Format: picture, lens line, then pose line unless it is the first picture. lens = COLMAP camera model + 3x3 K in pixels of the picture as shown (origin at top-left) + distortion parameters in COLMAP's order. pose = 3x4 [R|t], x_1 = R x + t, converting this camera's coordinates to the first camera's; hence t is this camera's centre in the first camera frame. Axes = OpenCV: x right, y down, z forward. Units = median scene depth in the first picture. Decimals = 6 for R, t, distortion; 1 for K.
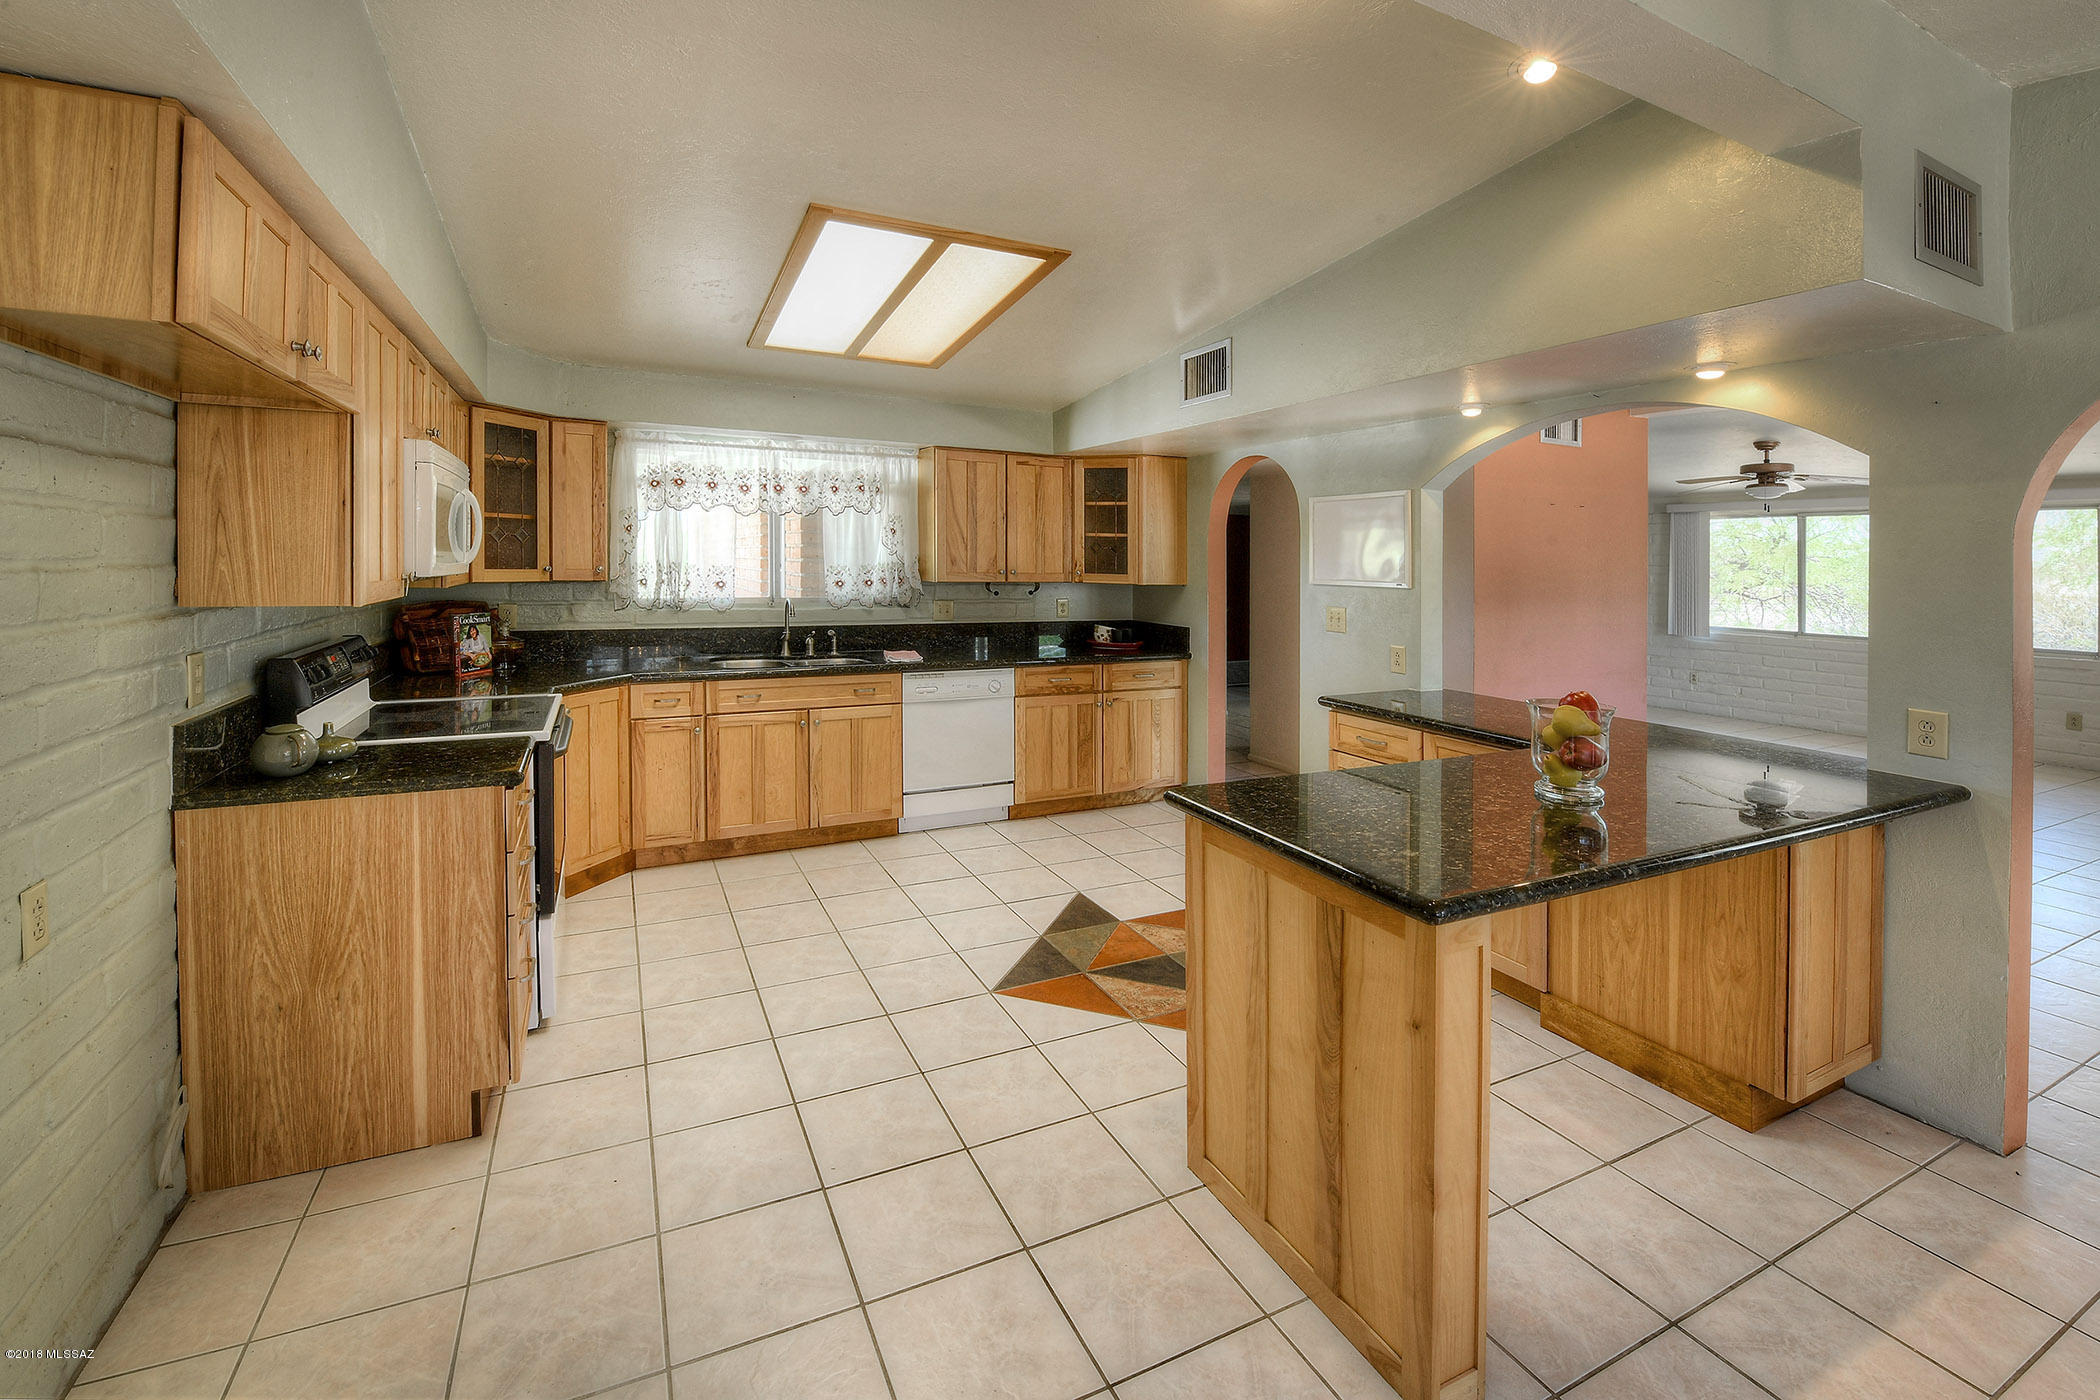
lens RADIAL K [[903.0, 0, 1022.6], [0, 903.0, 609.0], [0, 0, 1]] dist [0.004375, -0.004902]
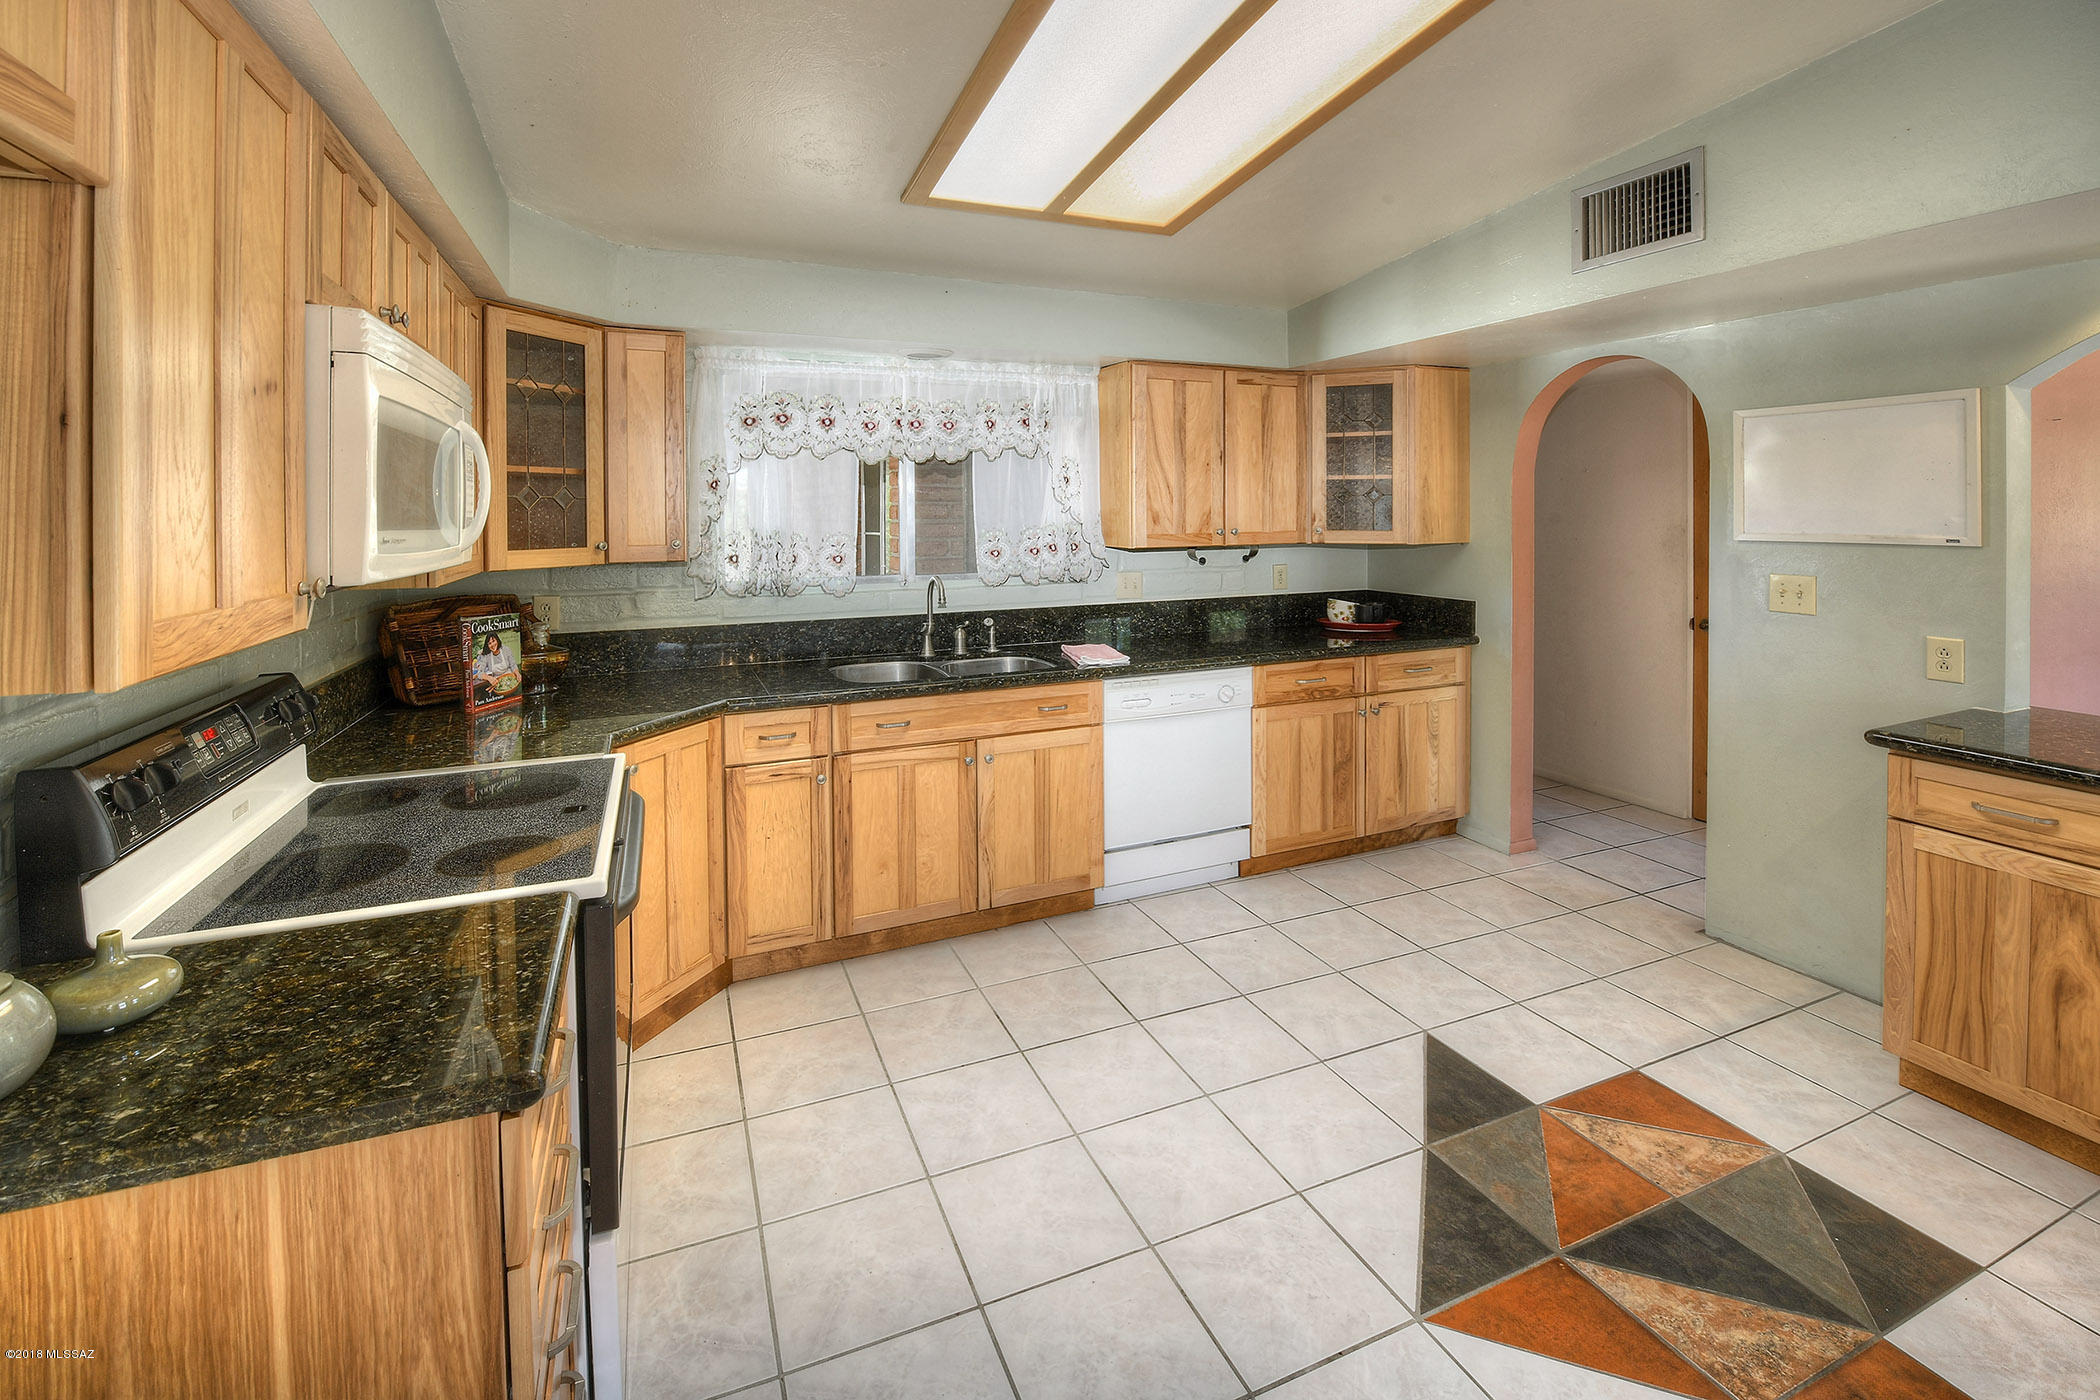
lens RADIAL K [[903.0, 0, 1053.2], [0, 903.0, 529.4], [0, 0, 1]] dist [0.004375, -0.004902]
pose [[0.999457, -0.025057, -0.021405, -0.173523], [0.024291, 0.999080, -0.035346, -0.025276], [0.022271, 0.034807, 0.999146, 0.331970]]
